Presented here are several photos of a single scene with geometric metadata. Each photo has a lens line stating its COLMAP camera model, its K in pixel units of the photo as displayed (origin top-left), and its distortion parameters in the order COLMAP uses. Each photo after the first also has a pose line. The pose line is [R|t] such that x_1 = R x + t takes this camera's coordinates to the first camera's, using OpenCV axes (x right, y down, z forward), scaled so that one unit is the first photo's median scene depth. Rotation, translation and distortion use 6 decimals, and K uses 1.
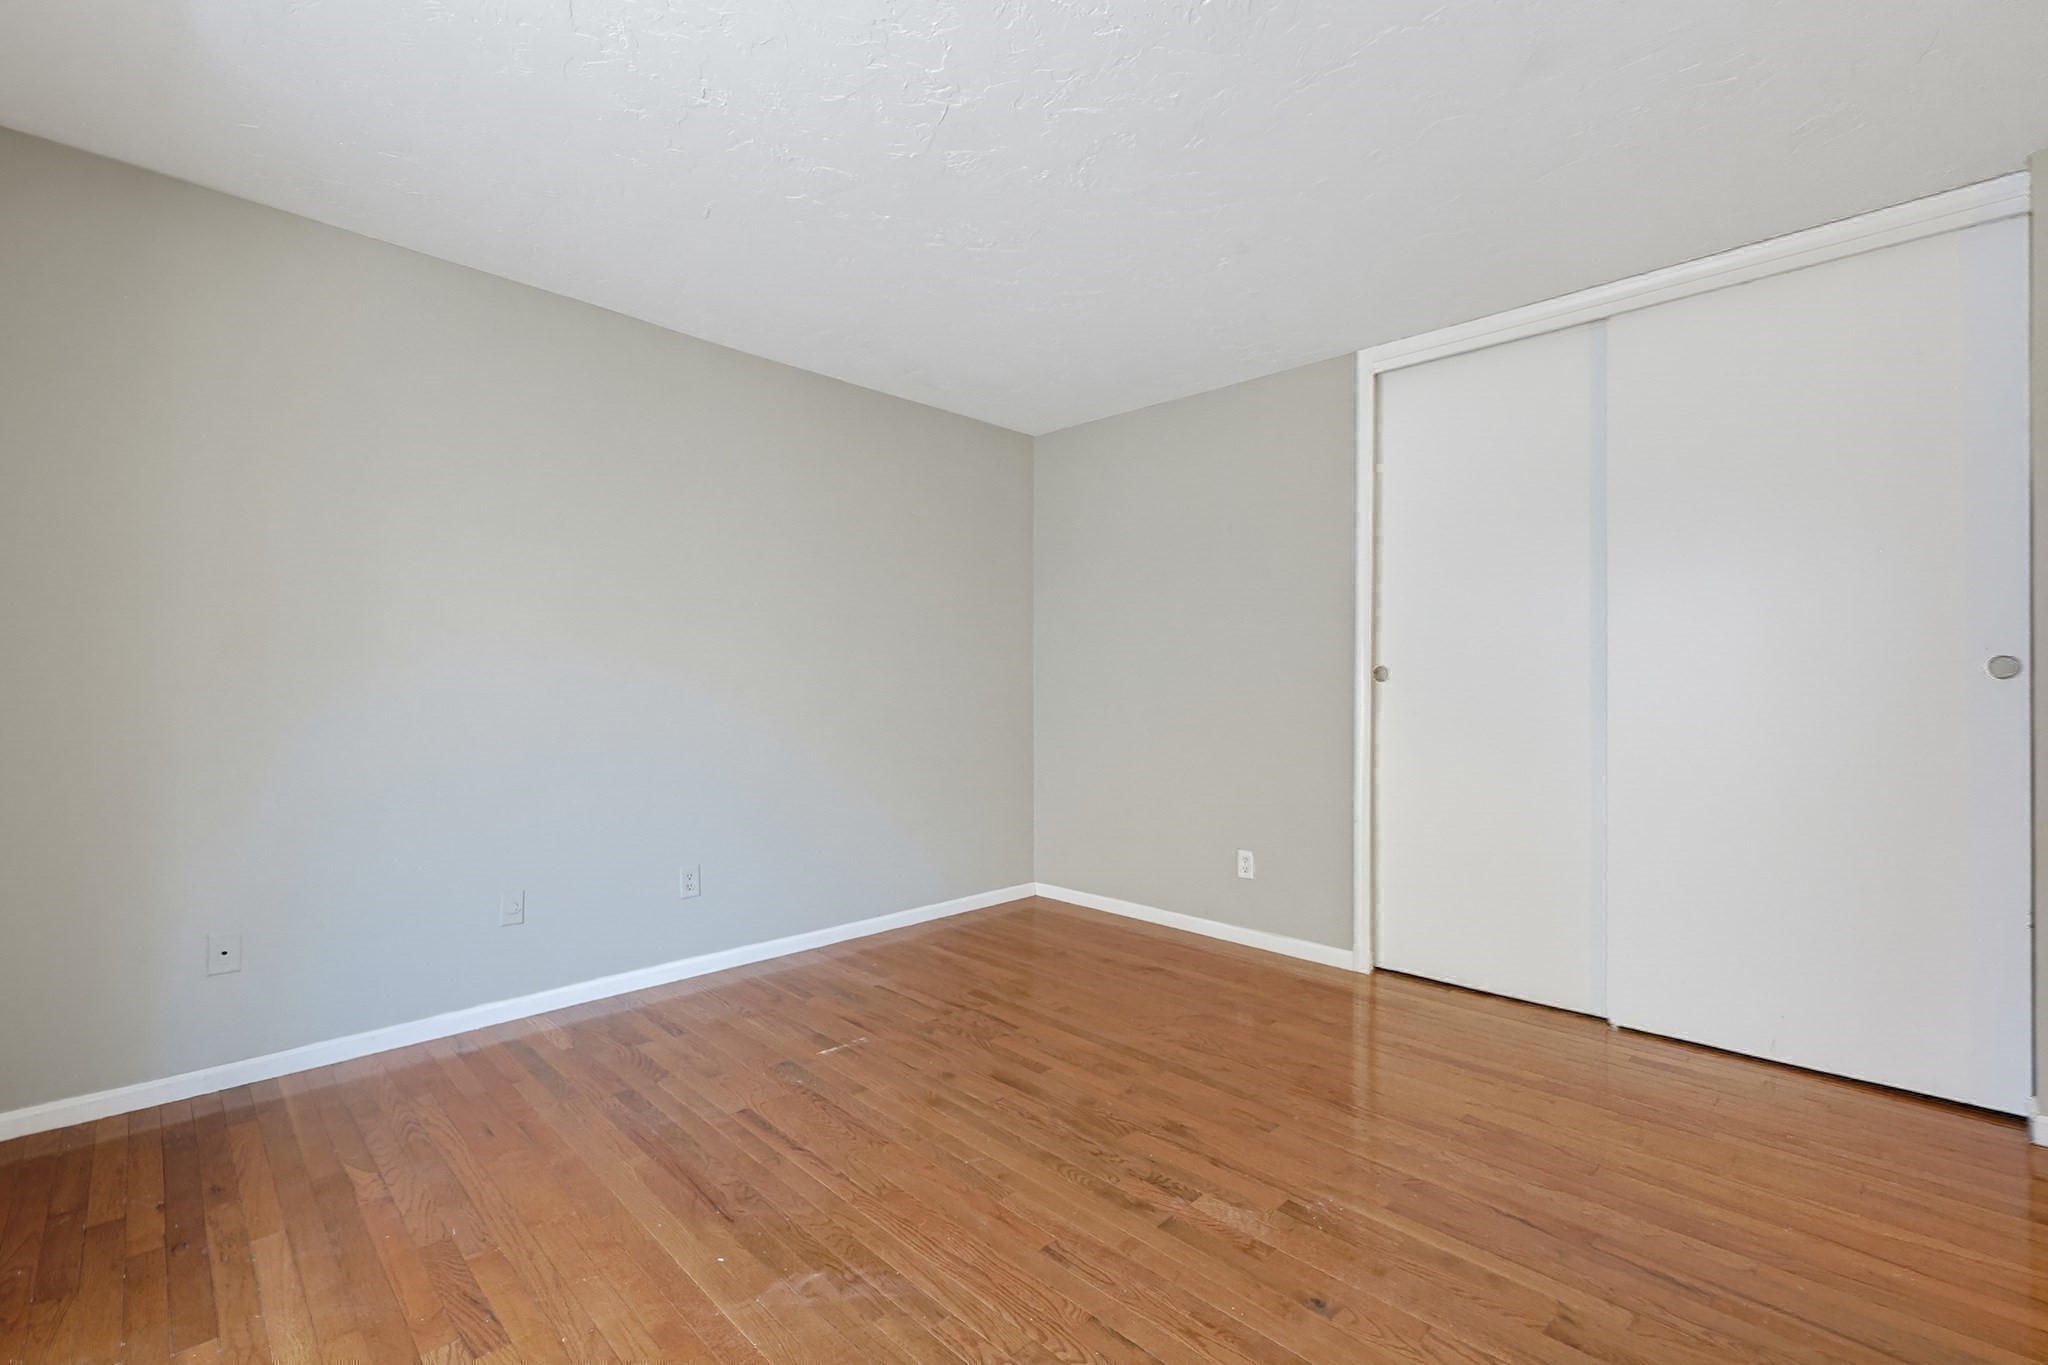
lens RADIAL K [[875.6, 0, 1024.0], [0, 875.6, 682.5], [0, 0, 1]] dist [0.000351, 0.000276]
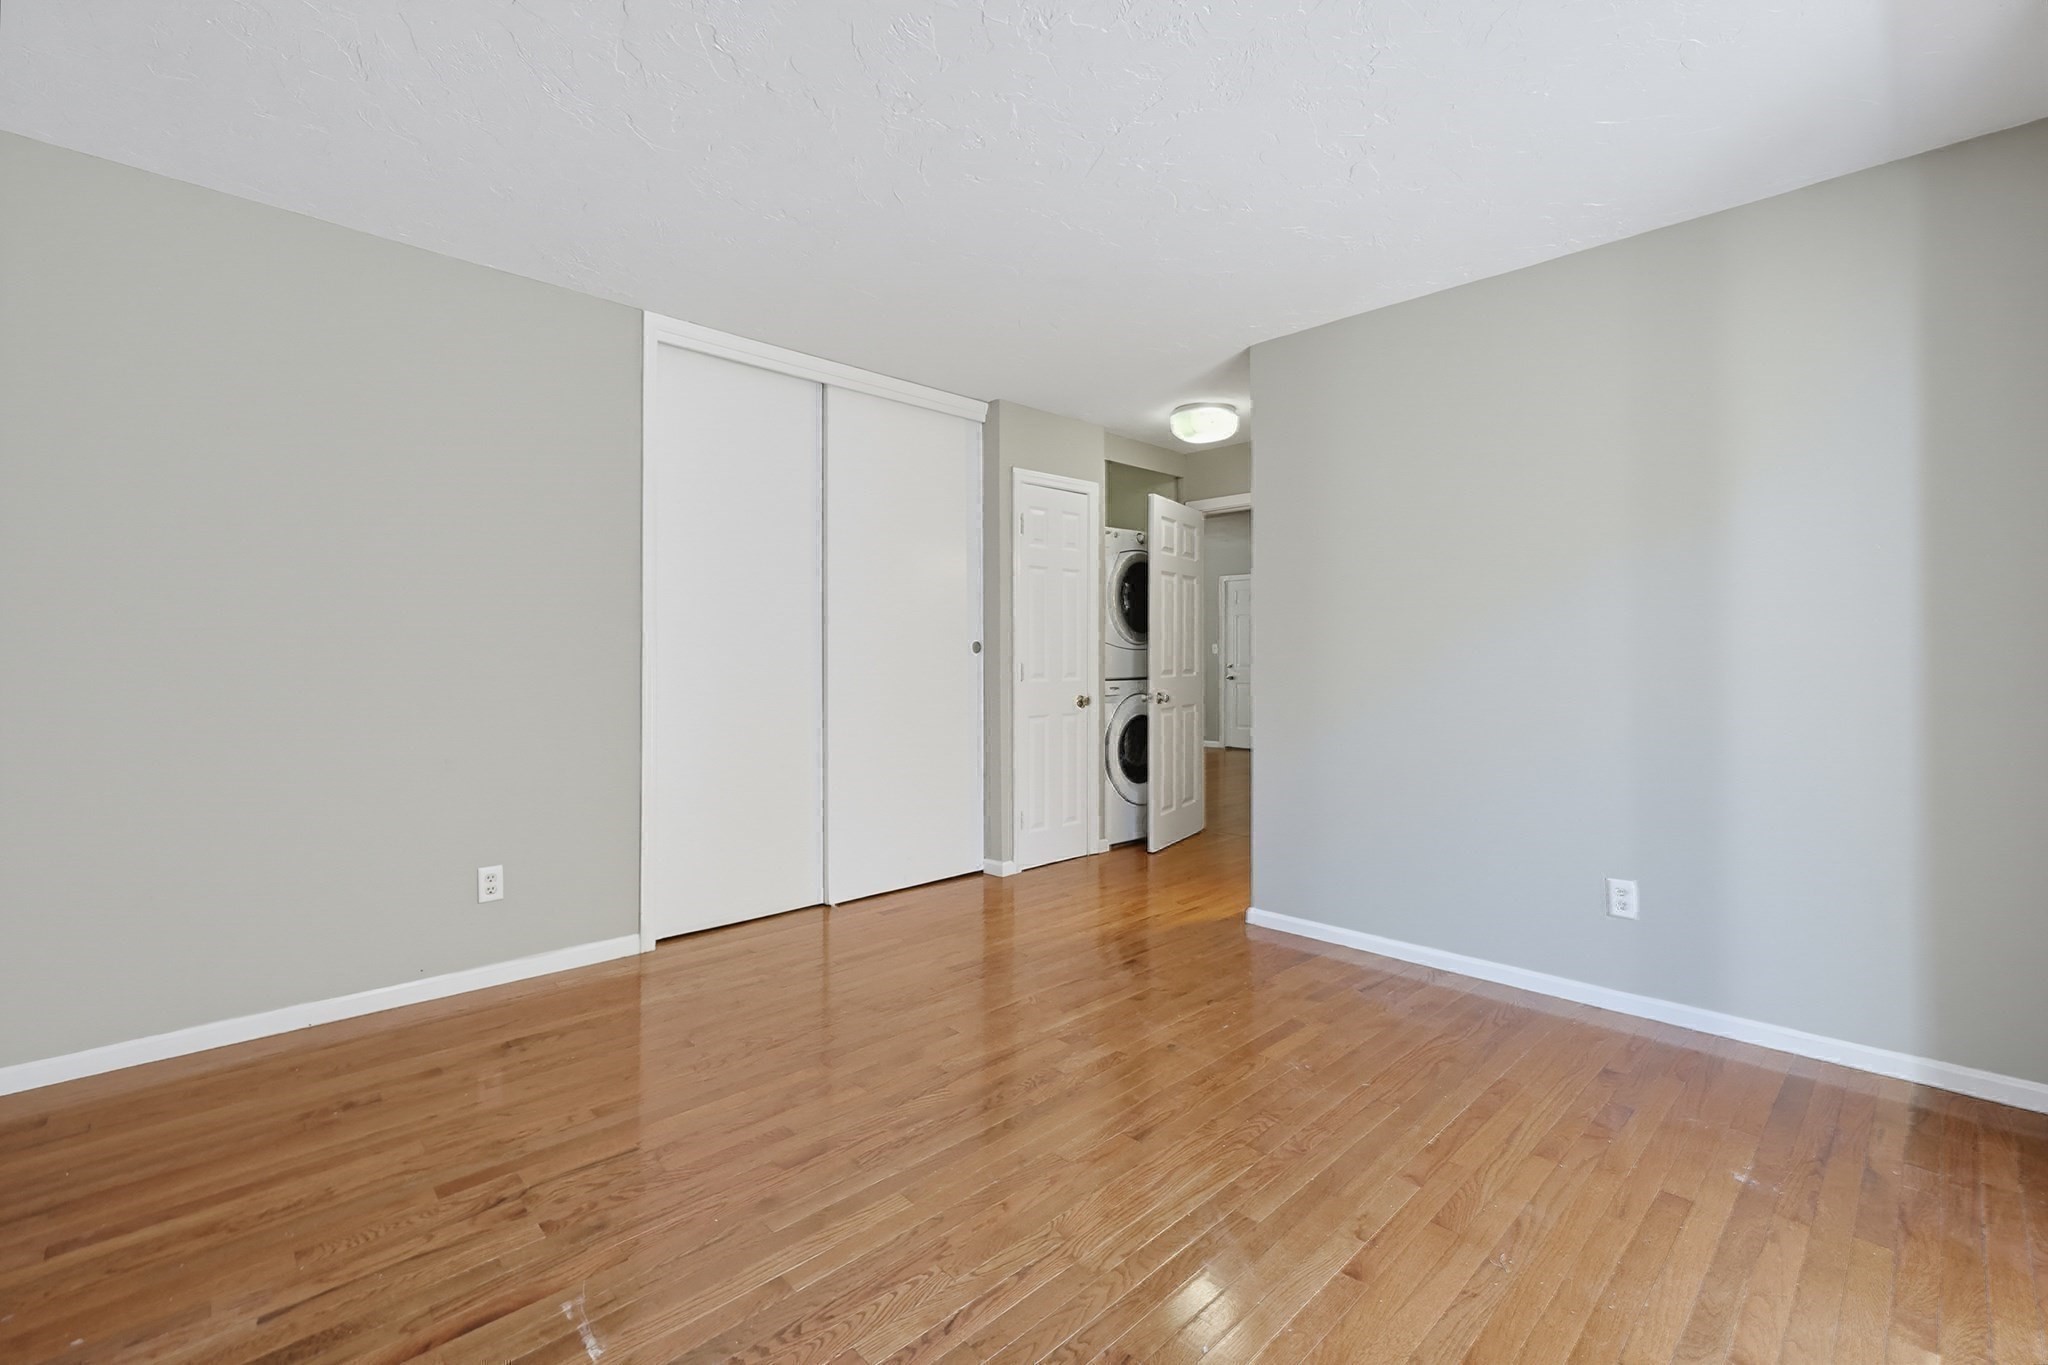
lens RADIAL K [[901.2, 0, 993.7], [0, 901.2, 653.8], [0, 0, 1]] dist [-0.000529, 0.000077]
pose [[0.025358, 0.001738, 0.999677, -0.726074], [-0.007399, 0.999971, -0.001550, -0.000633], [-0.999651, -0.007357, 0.025370, 0.709619]]
